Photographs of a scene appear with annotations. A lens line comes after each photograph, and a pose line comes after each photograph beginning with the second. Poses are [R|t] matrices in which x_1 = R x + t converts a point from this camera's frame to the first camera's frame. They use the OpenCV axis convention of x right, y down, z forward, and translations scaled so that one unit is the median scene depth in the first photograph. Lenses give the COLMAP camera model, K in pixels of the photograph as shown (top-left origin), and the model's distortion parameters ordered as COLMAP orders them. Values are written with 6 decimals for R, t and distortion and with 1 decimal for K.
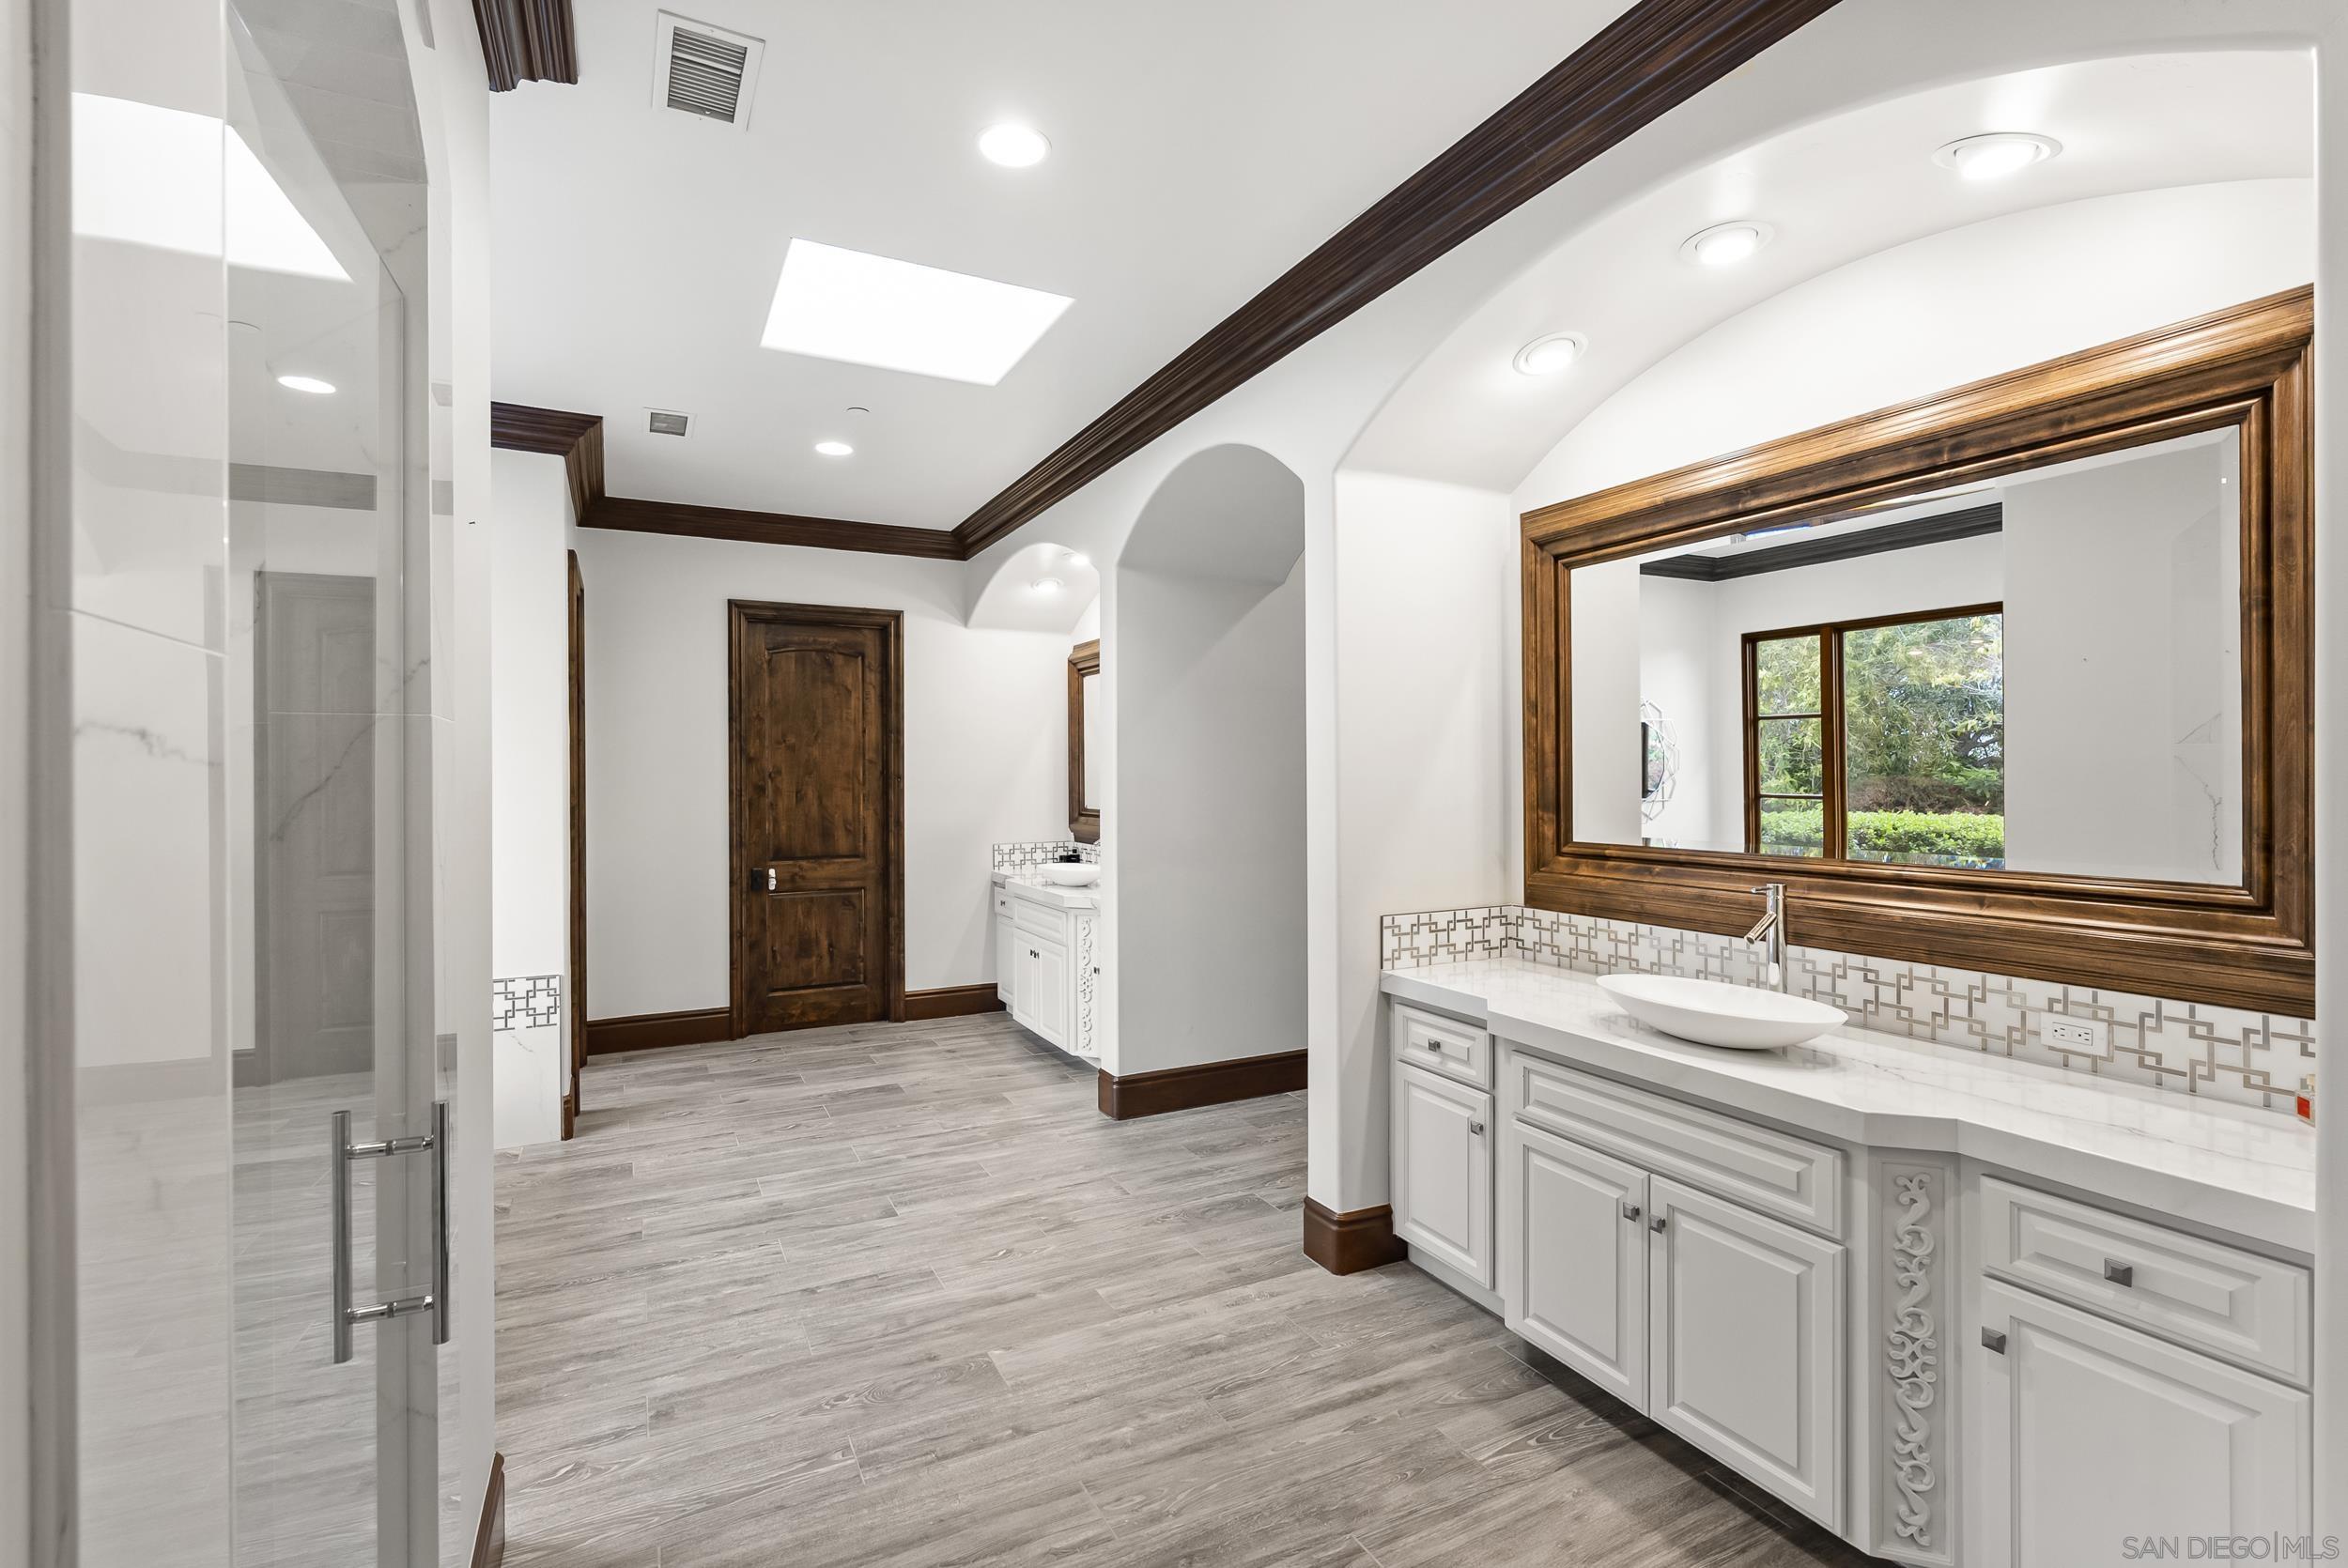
lens RADIAL K [[1067.8, 0, 1172.2], [0, 1067.8, 775.3], [0, 0, 1]] dist [0.004275, 0.000359]
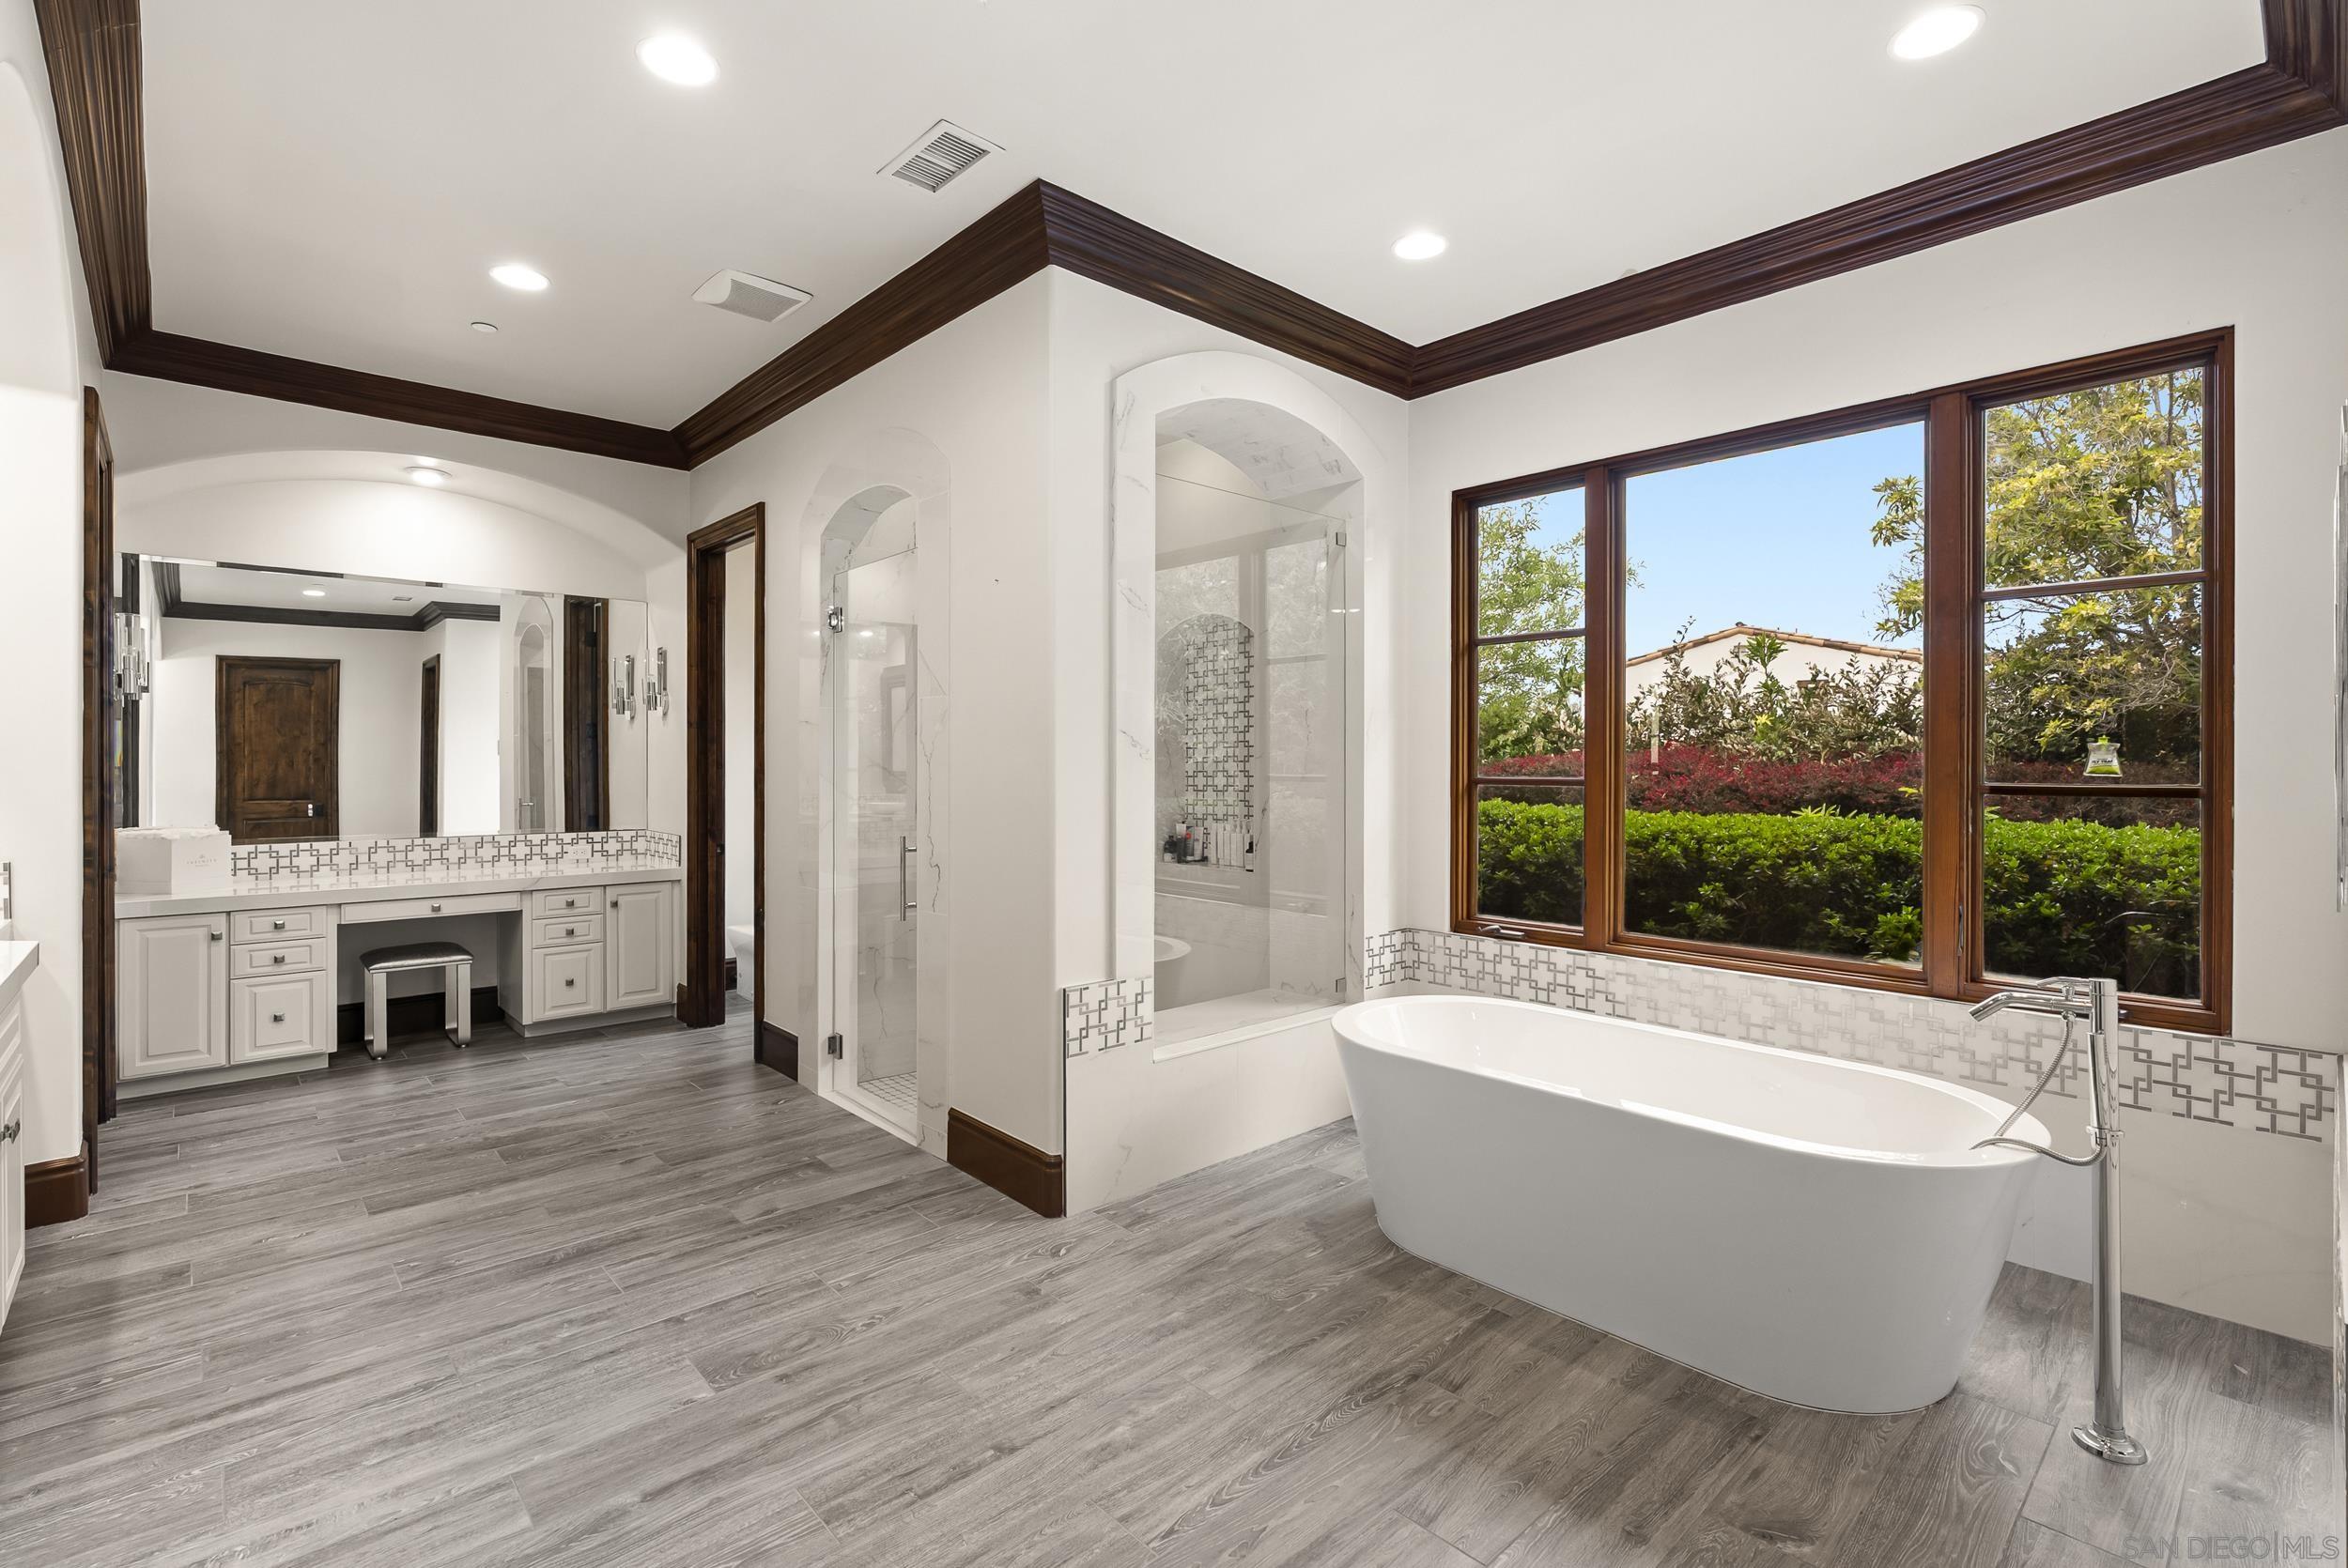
lens RADIAL K [[1067.8, 0, 1176.4], [0, 1067.8, 765.3], [0, 0, 1]] dist [0.004275, 0.000359]
pose [[-0.962290, 0.003928, -0.271998, -0.303414], [0.003044, 0.999989, 0.003673, 0.051270], [0.272009, 0.002706, -0.962291, 1.961893]]
